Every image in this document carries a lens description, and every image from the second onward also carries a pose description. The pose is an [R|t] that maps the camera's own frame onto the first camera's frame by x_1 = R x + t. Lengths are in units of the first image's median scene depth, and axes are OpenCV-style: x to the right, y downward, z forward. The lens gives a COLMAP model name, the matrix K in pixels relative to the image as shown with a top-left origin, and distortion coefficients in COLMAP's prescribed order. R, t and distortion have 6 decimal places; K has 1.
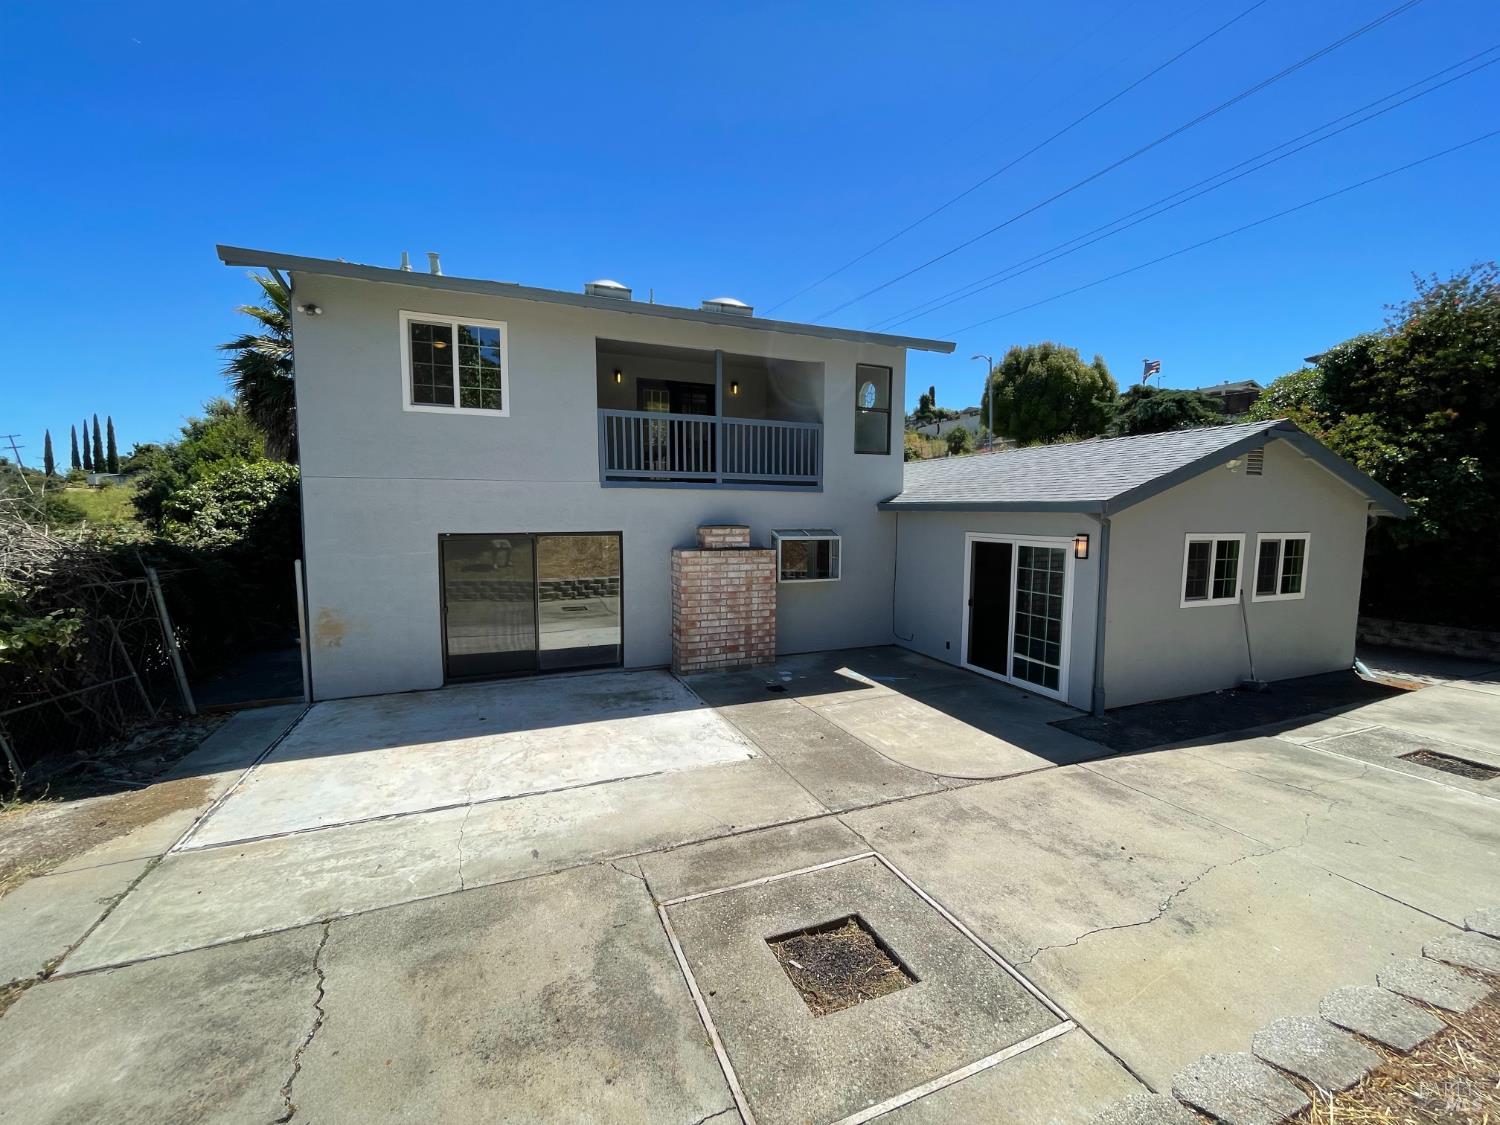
lens RADIAL K [[608.3, 0, 754.5], [0, 608.3, 562.4], [0, 0, 1]] dist [-0.004083, 0.000673]
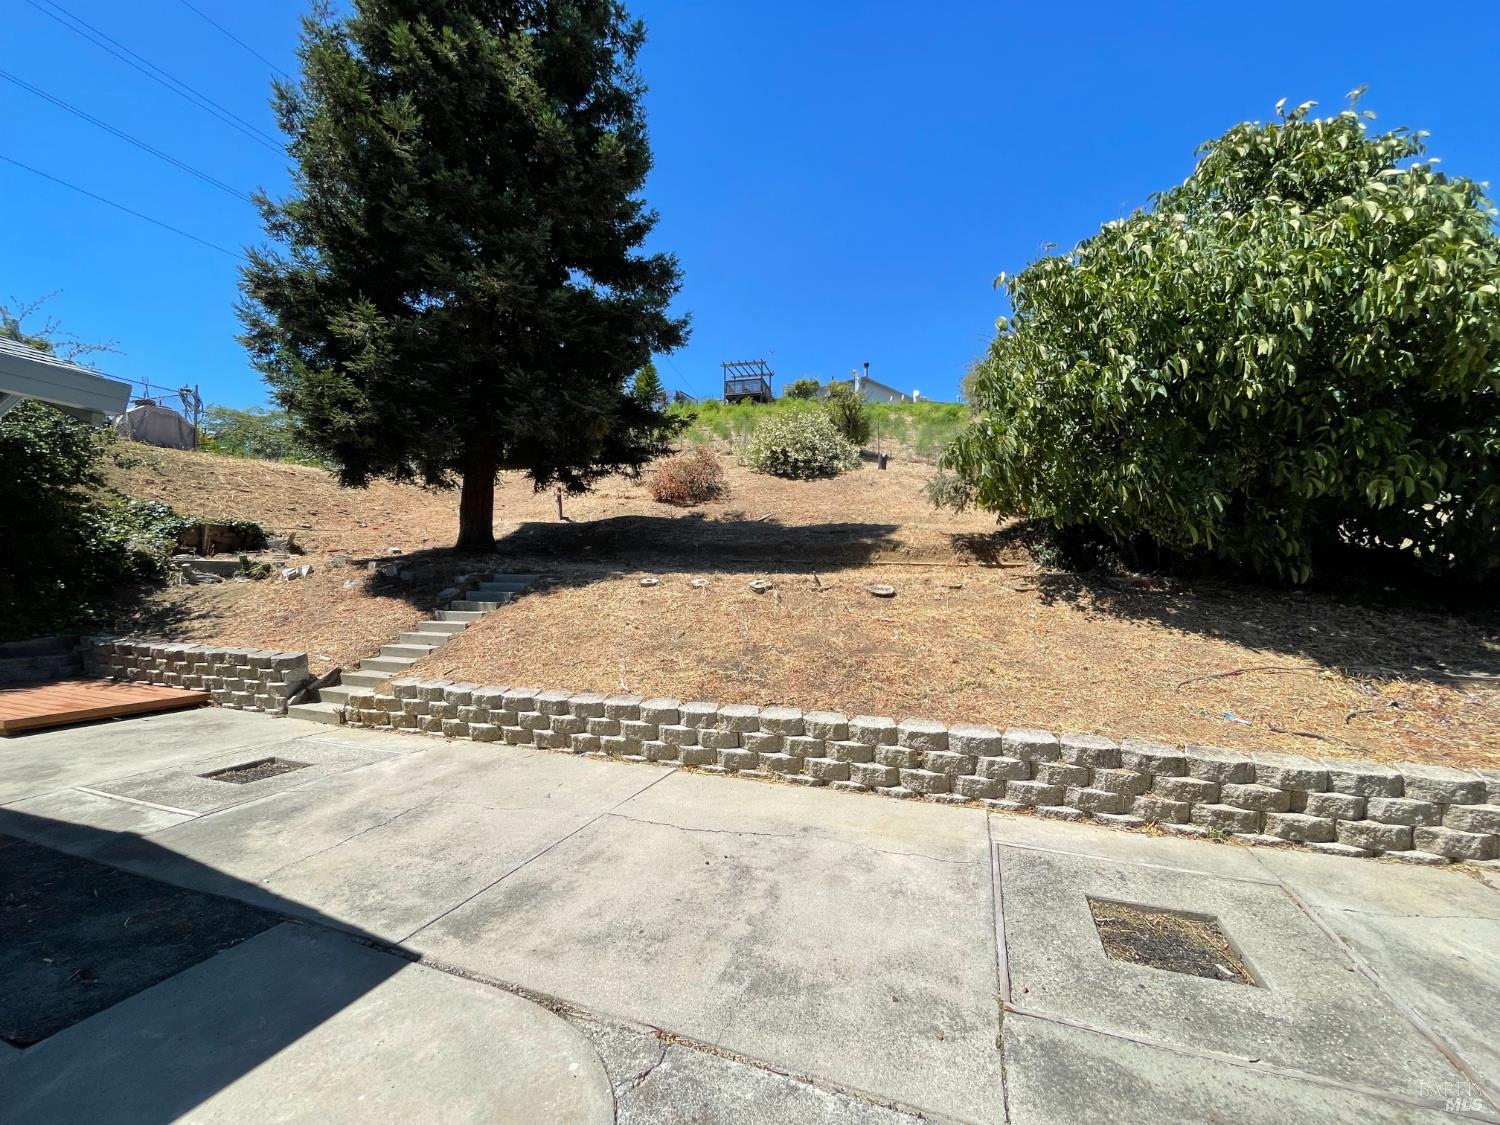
lens RADIAL K [[608.3, 0, 754.5], [0, 608.3, 562.4], [0, 0, 1]] dist [-0.004083, 0.000673]
pose [[-0.741213, 0.006843, 0.671235, -0.008689], [0.029905, 0.999292, 0.022836, 0.018409], [-0.670604, 0.037000, -0.740893, 0.872885]]
